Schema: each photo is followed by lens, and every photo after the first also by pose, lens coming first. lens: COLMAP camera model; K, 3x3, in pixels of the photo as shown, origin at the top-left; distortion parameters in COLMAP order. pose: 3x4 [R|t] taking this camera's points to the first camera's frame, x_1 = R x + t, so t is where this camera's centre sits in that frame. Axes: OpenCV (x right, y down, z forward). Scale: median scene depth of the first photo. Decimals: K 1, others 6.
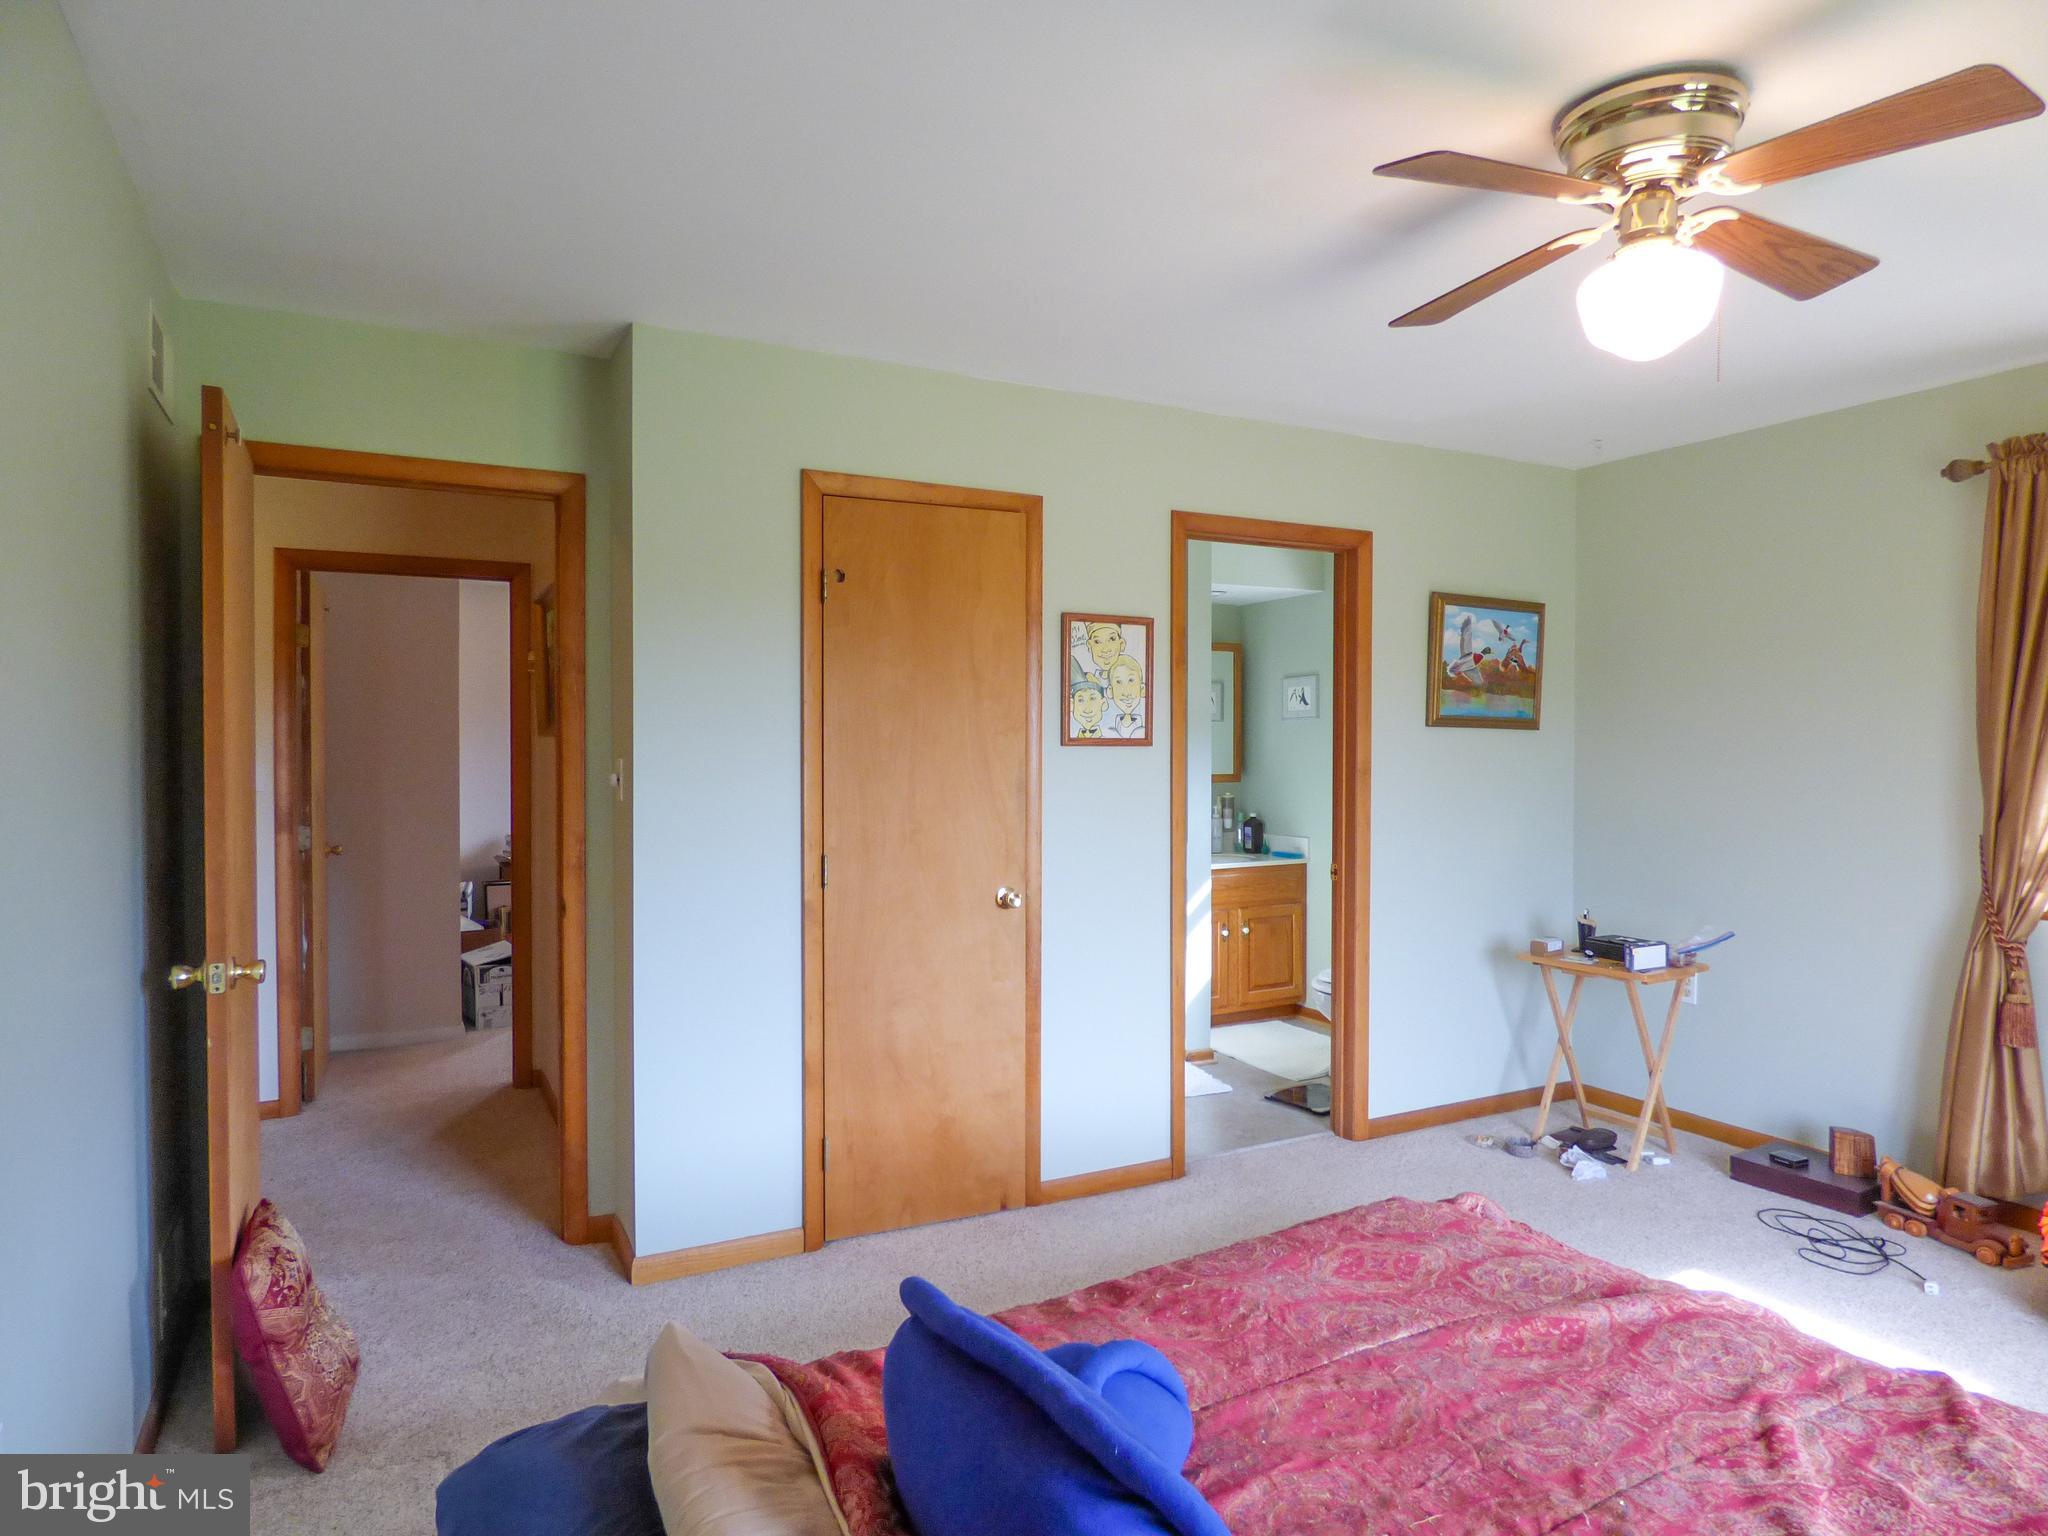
lens RADIAL K [[1224.7, 0, 1019.1], [0, 1224.7, 762.3], [0, 0, 1]] dist [-0.011252, 0.000138]
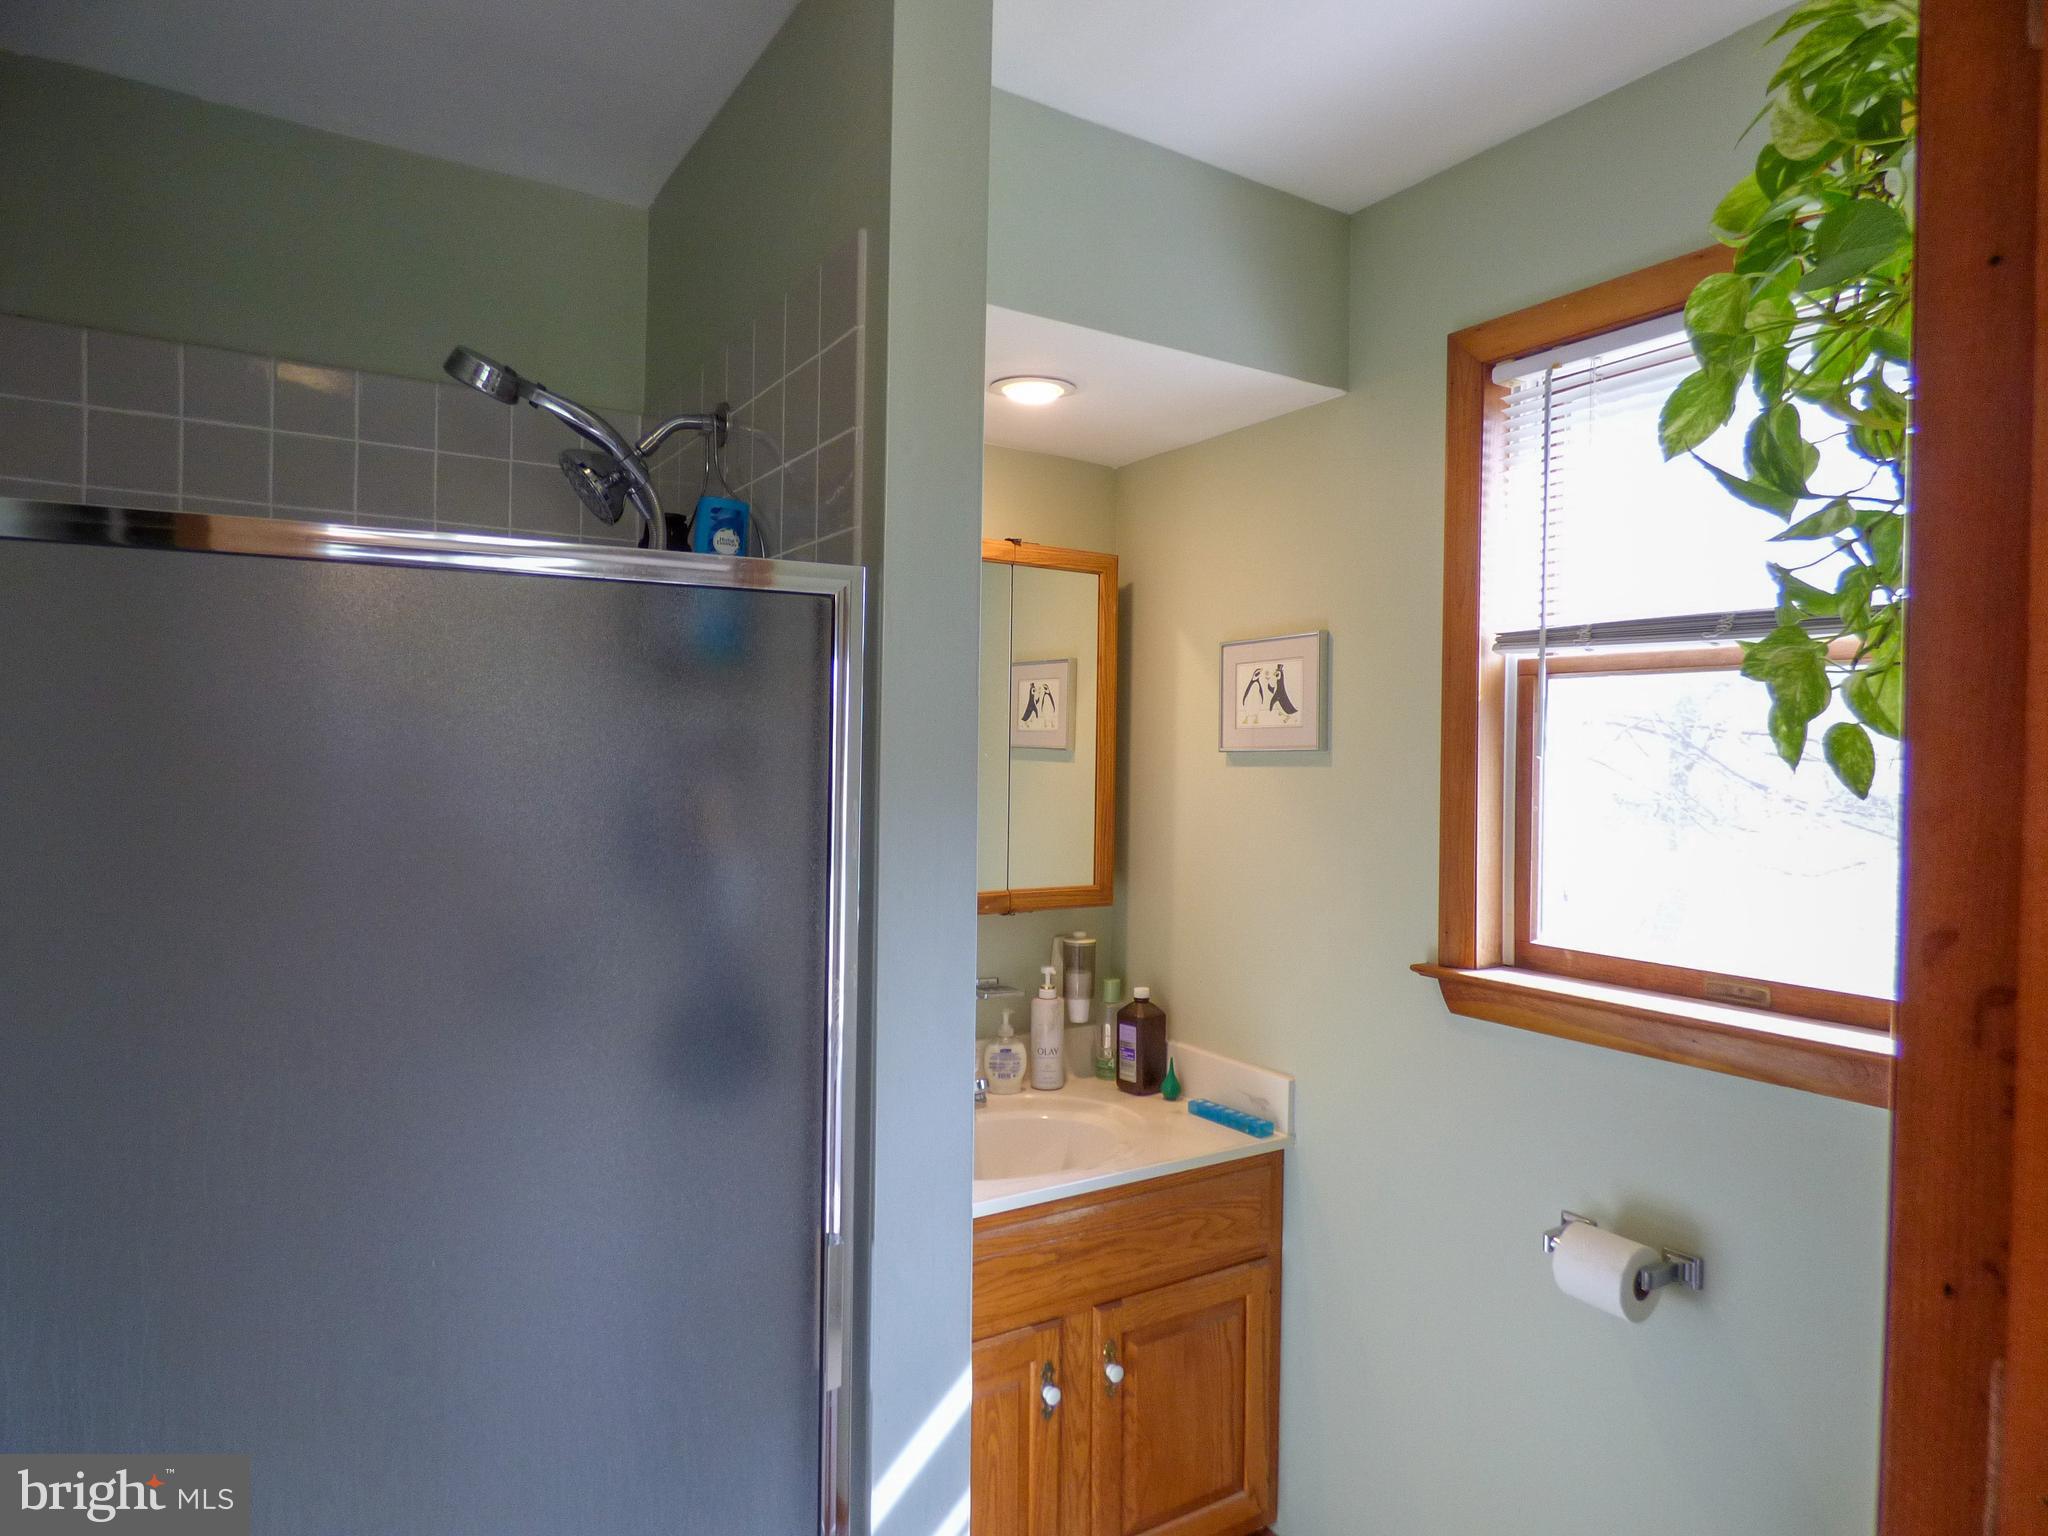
lens RADIAL K [[1224.7, 0, 1024.1], [0, 1224.7, 767.6], [0, 0, 1]] dist [-0.011252, 0.000138]
pose [[0.996115, 0.015744, 0.086638, 0.214436], [-0.015119, 0.999855, -0.007870, -0.045394], [-0.086749, 0.006529, 0.996209, 1.107844]]
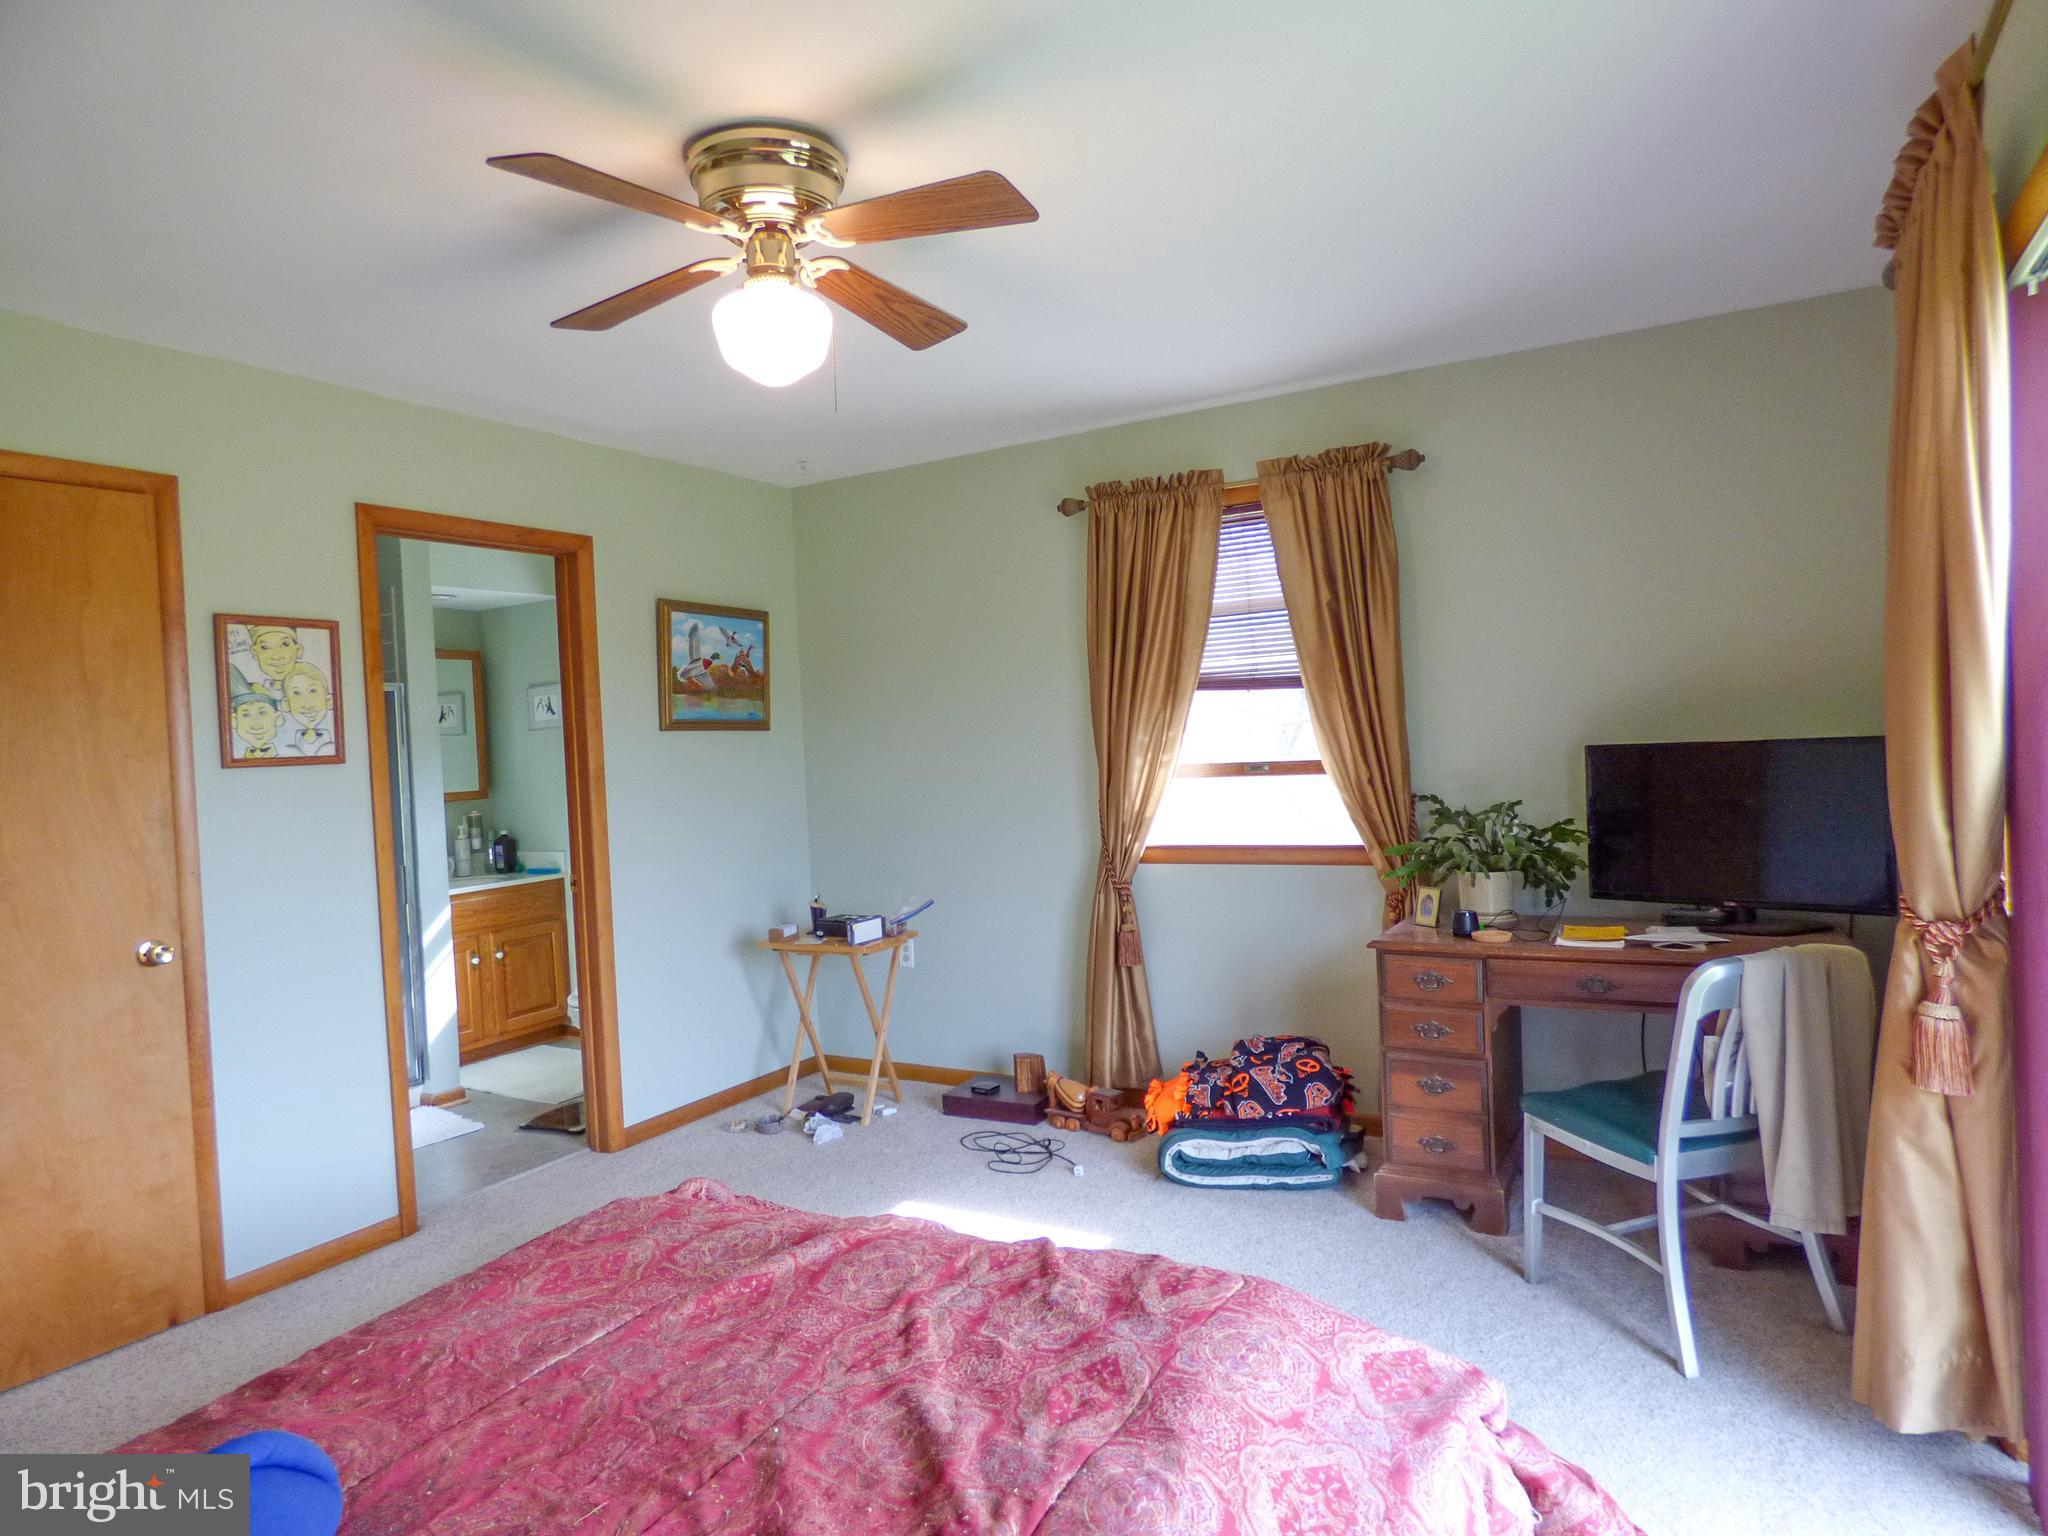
lens RADIAL K [[1224.7, 0, 1026.6], [0, 1224.7, 763.3], [0, 0, 1]] dist [-0.011252, 0.000138]
pose [[0.843998, -0.051204, 0.533897, 0.055533], [0.055097, 0.998443, 0.008659, 0.006586], [-0.533509, 0.022107, 0.845505, -0.023400]]
